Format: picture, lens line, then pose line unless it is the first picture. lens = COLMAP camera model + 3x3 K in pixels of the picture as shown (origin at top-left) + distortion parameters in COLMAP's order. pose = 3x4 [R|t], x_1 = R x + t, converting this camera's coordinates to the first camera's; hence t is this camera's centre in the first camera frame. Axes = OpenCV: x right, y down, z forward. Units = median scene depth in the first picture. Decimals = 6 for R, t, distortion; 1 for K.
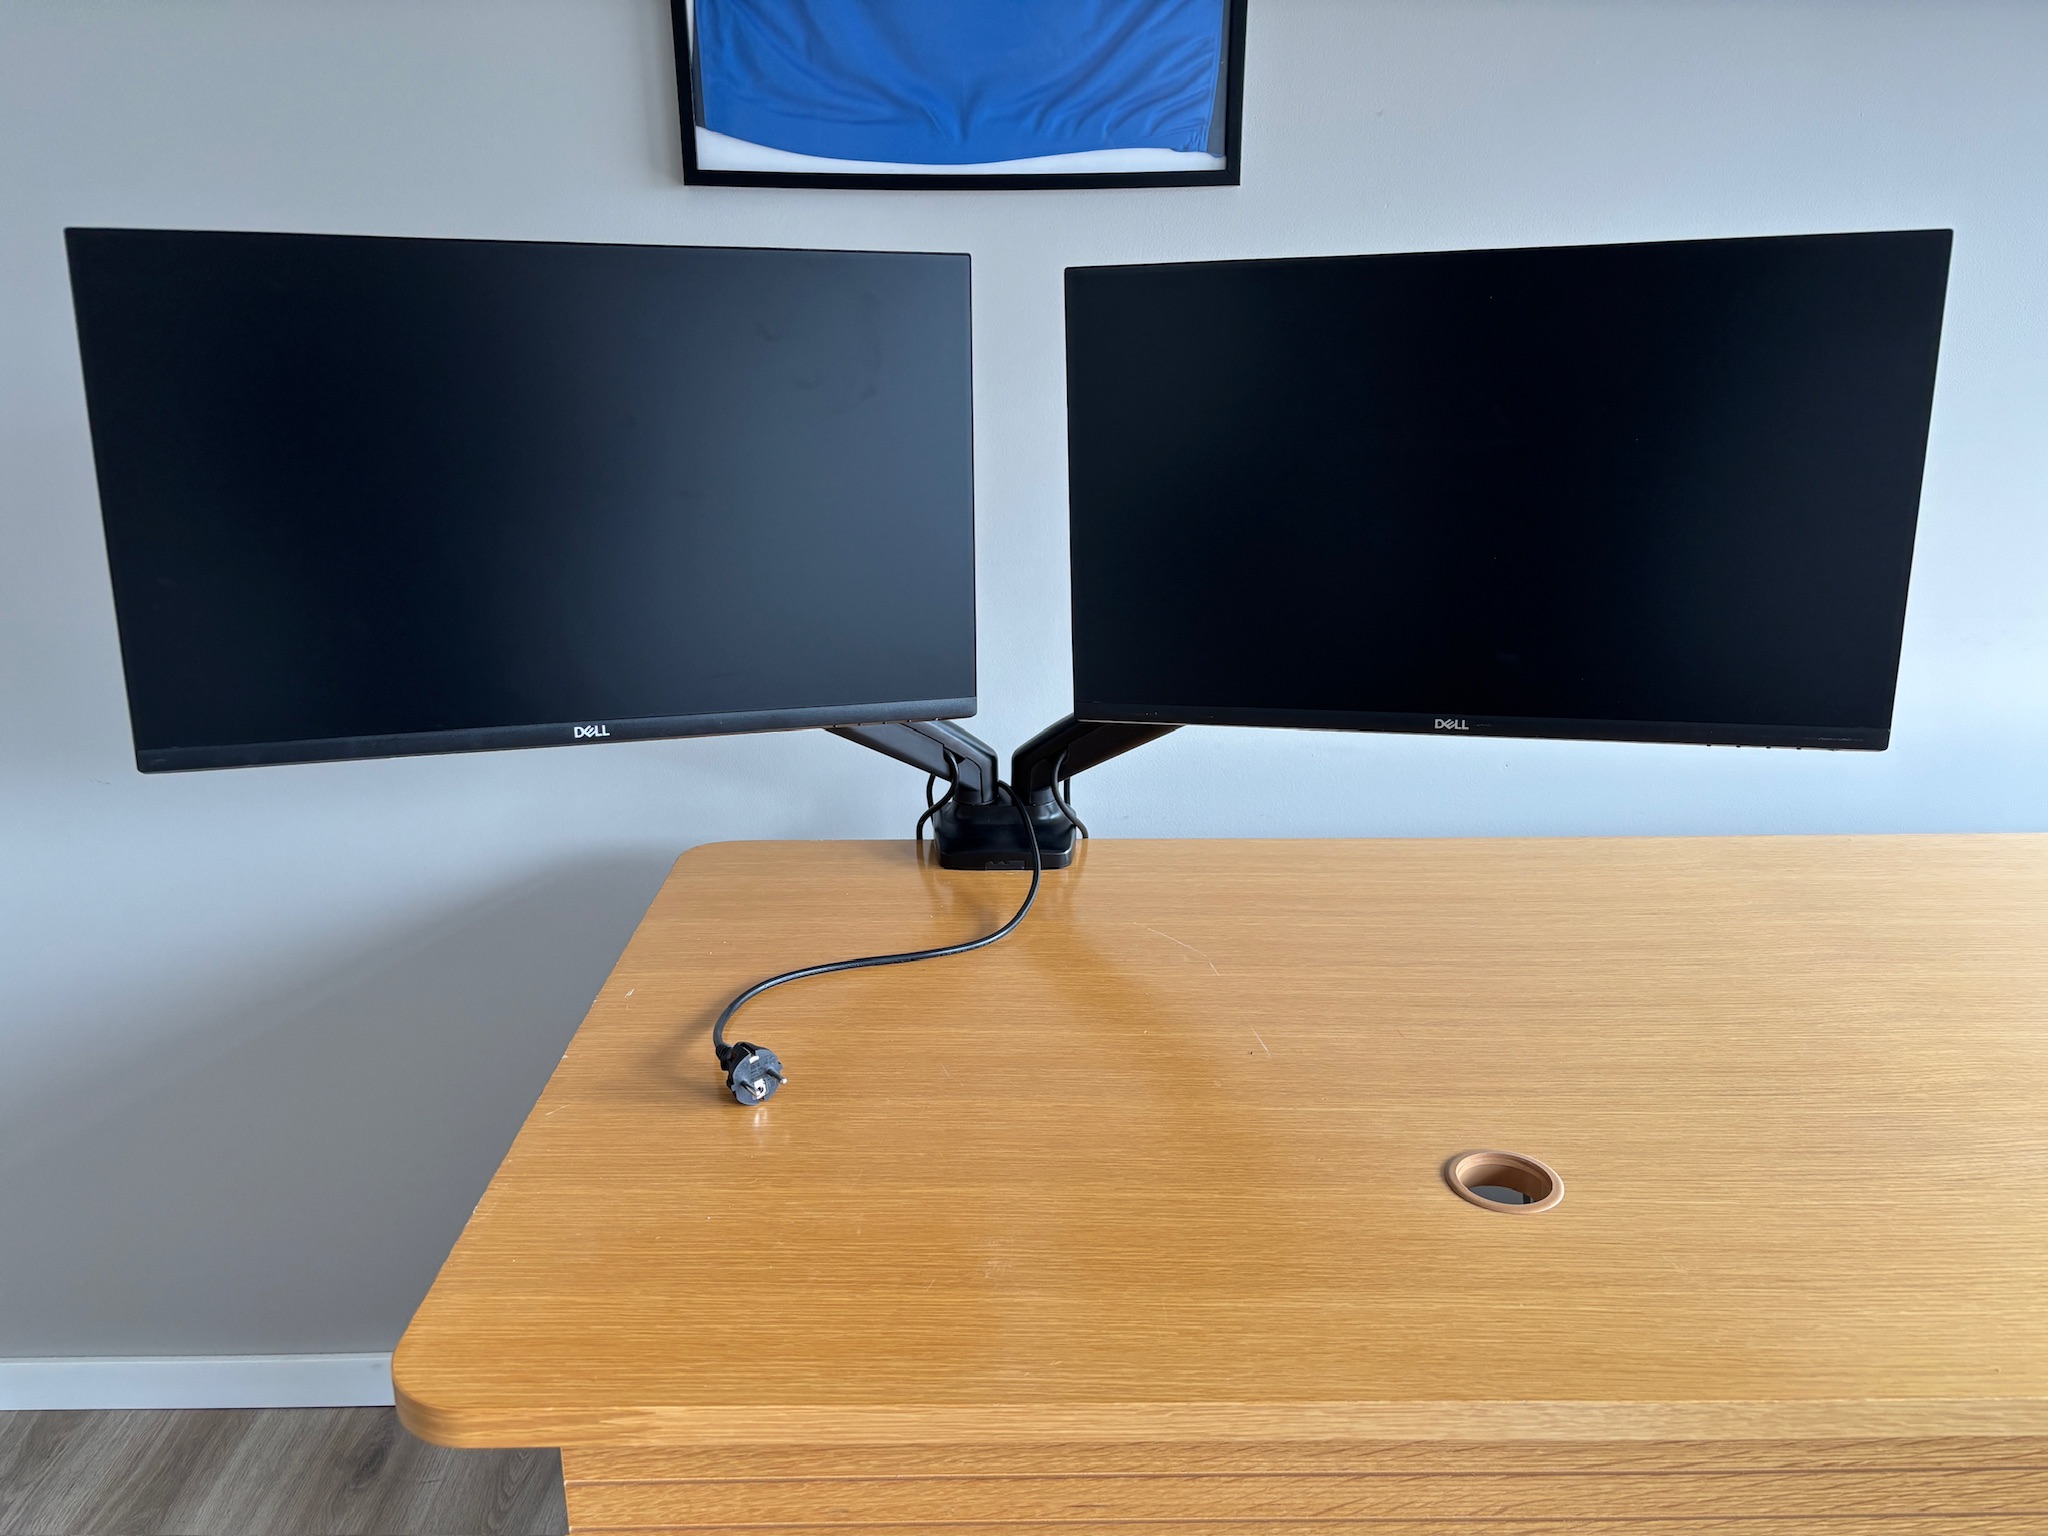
lens RADIAL K [[1597.0, 0, 1023.3], [0, 1597.0, 773.9], [0, 0, 1]] dist [0.036680, -0.002945]
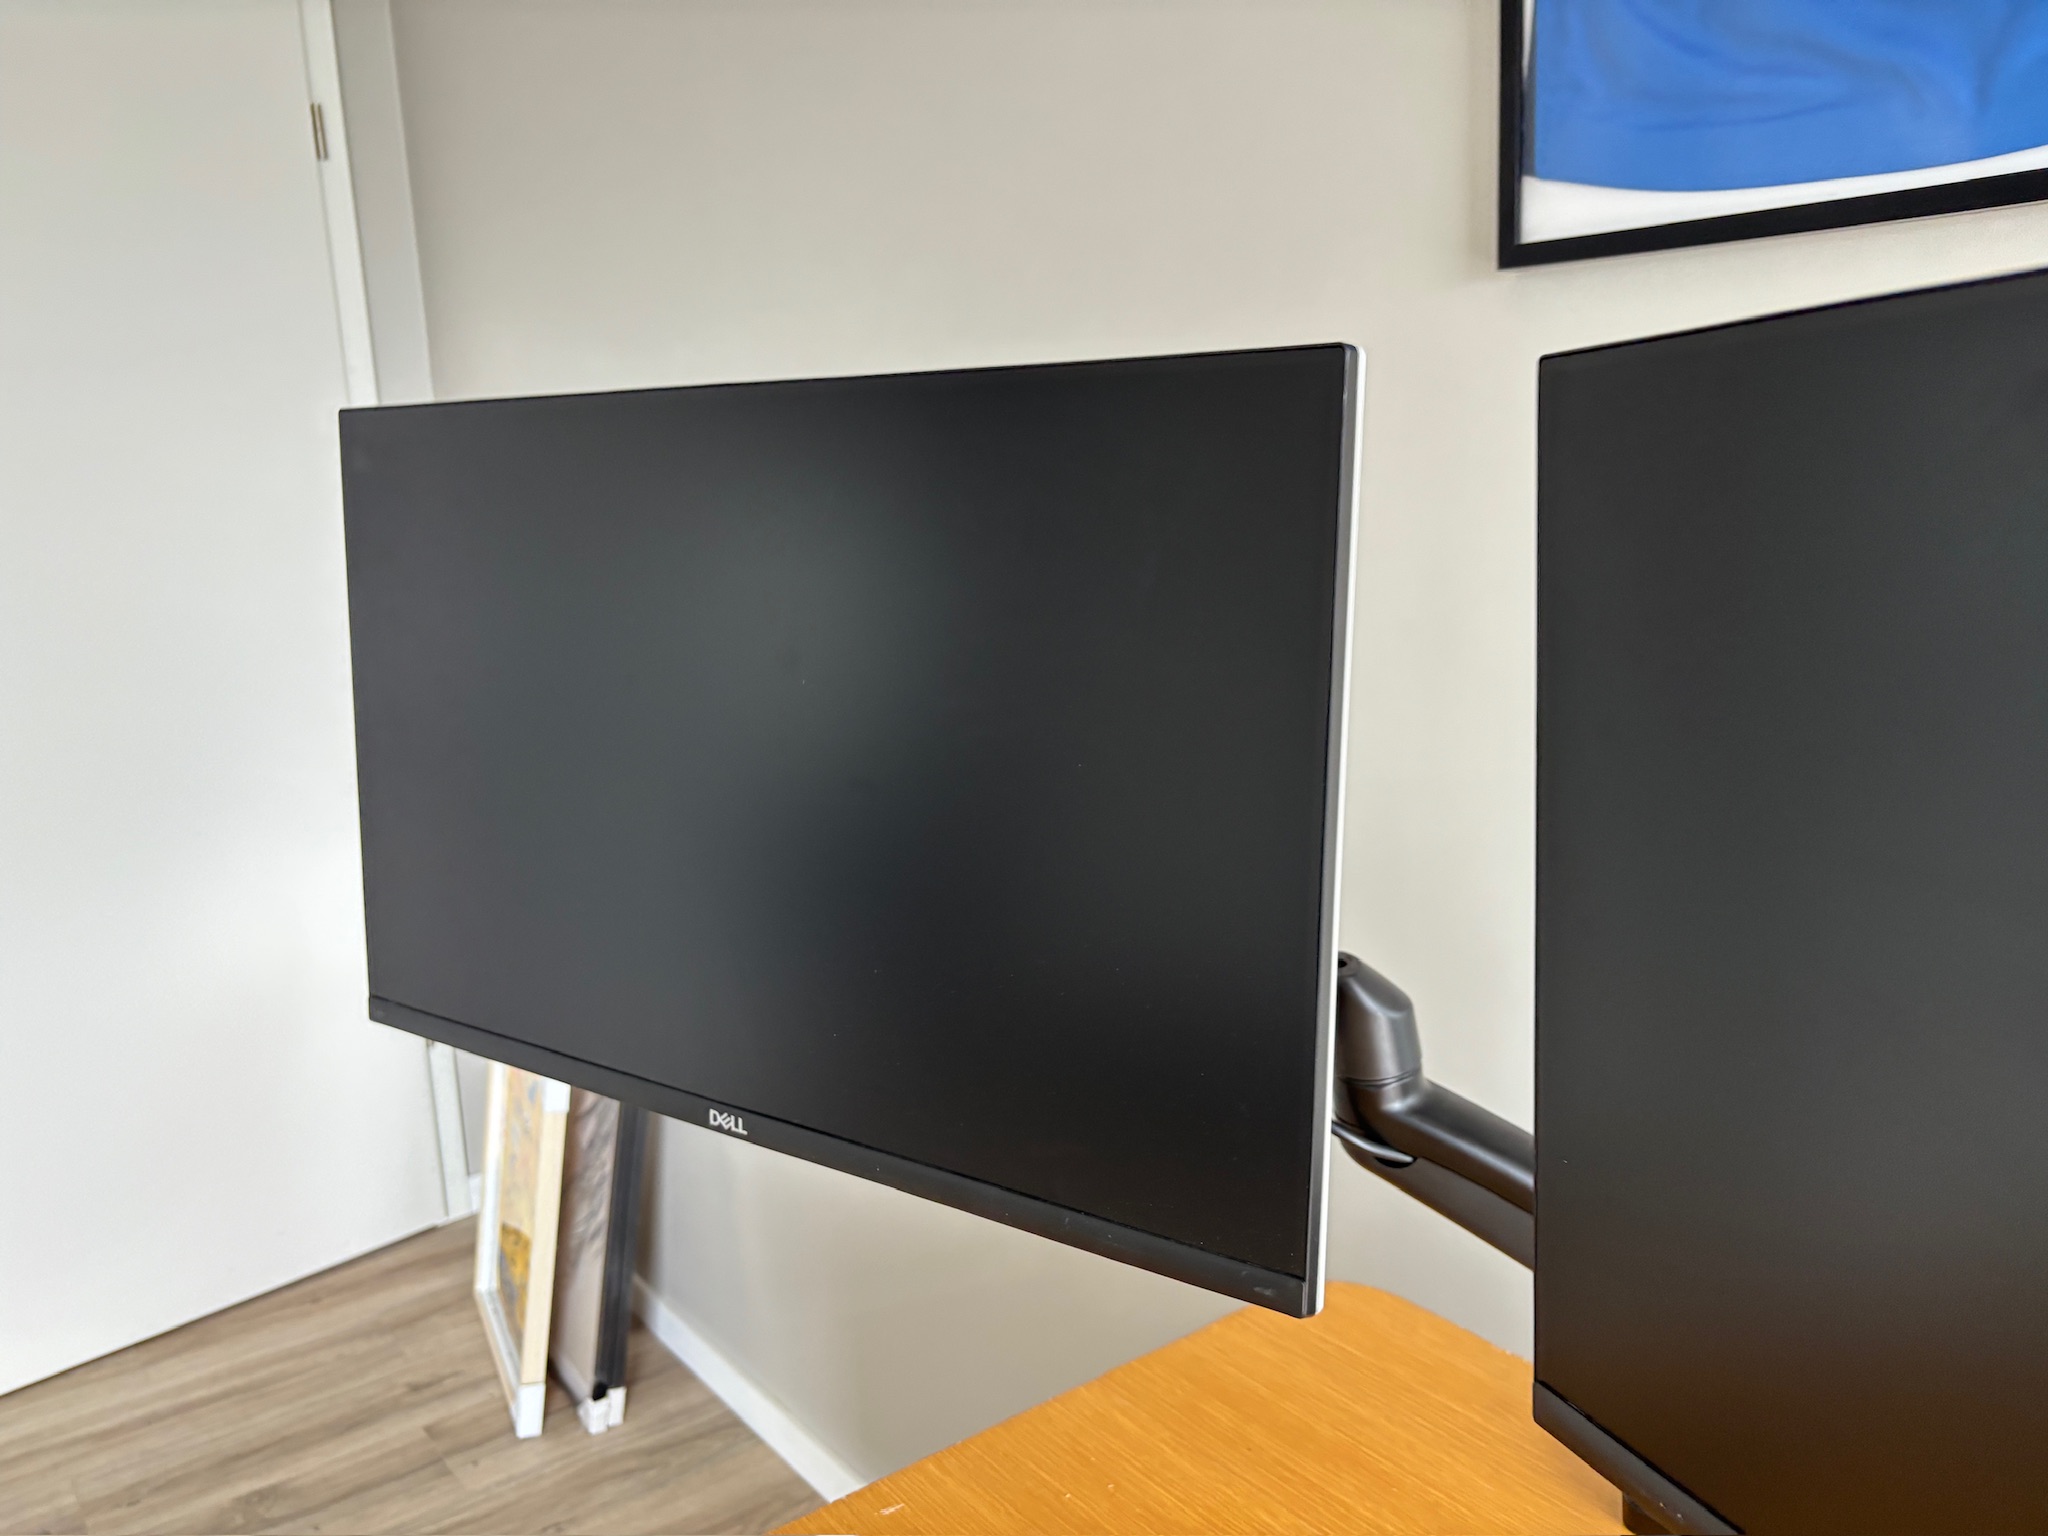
lens RADIAL K [[1597.0, 0, 1025.4], [0, 1597.0, 773.5], [0, 0, 1]] dist [0.036680, -0.002945]
pose [[0.600089, 0.136839, -0.788142, 0.209415], [-0.202165, 0.979219, 0.016086, -0.144216], [0.773966, 0.149682, 0.615283, 0.497265]]
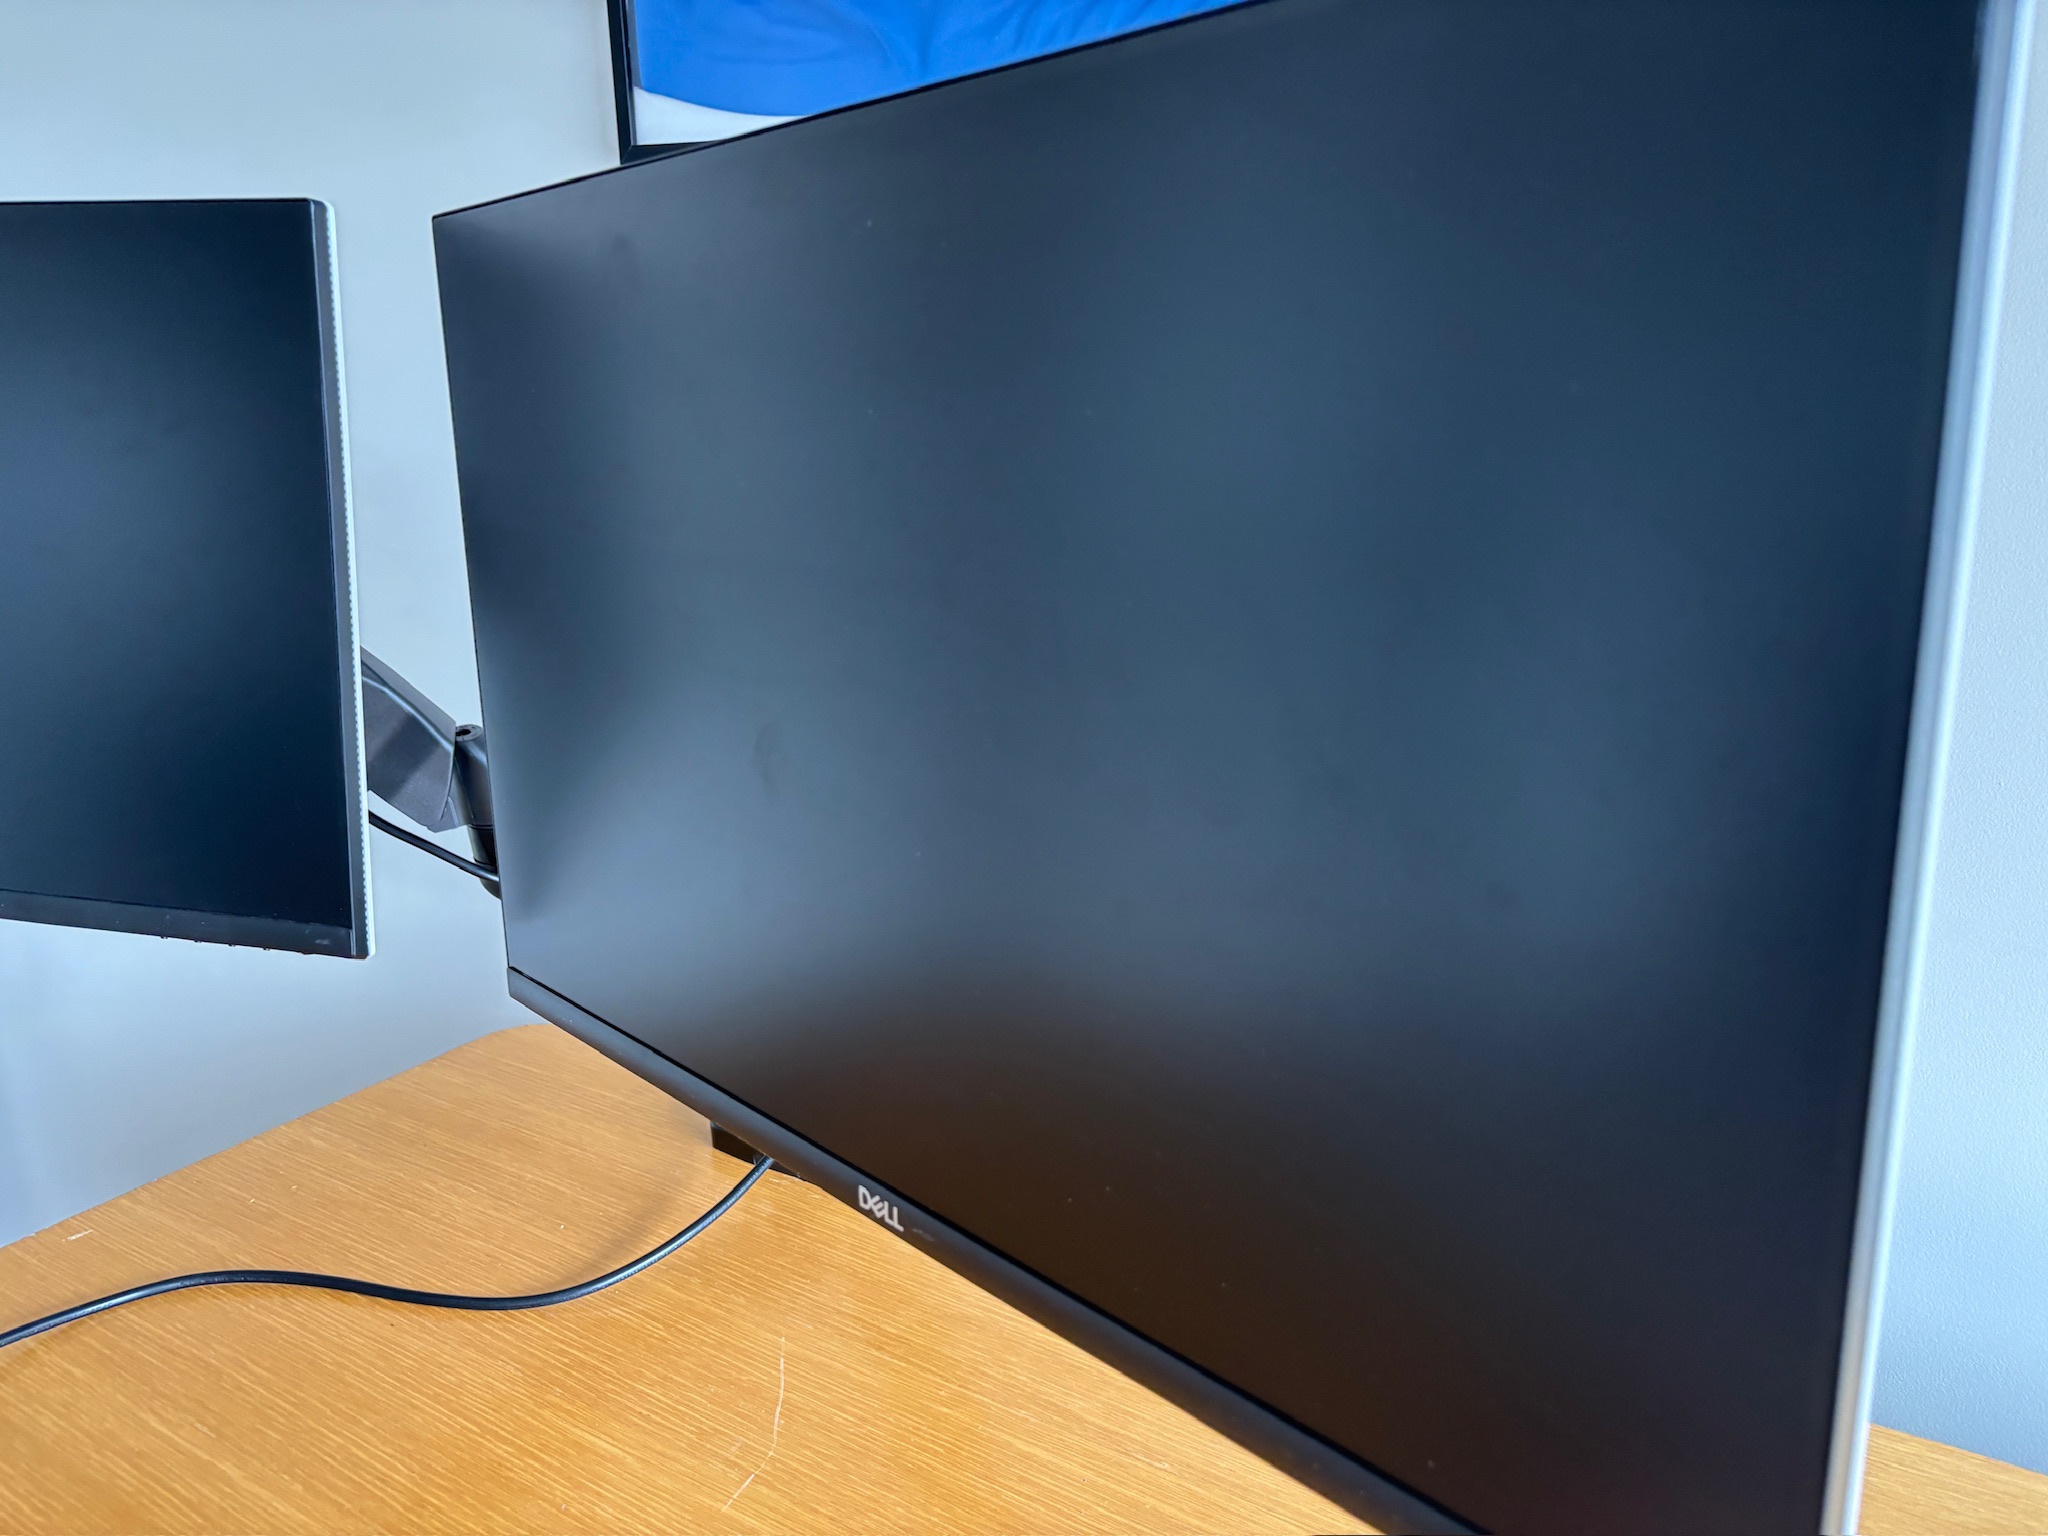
lens RADIAL K [[1597.0, 0, 1013.2], [0, 1597.0, 762.6], [0, 0, 1]] dist [0.036680, -0.002945]
pose [[0.838655, 0.137369, -0.527055, 0.388551], [-0.160950, 0.986962, 0.001133, -0.119503], [0.520339, 0.083879, 0.849831, 0.478559]]
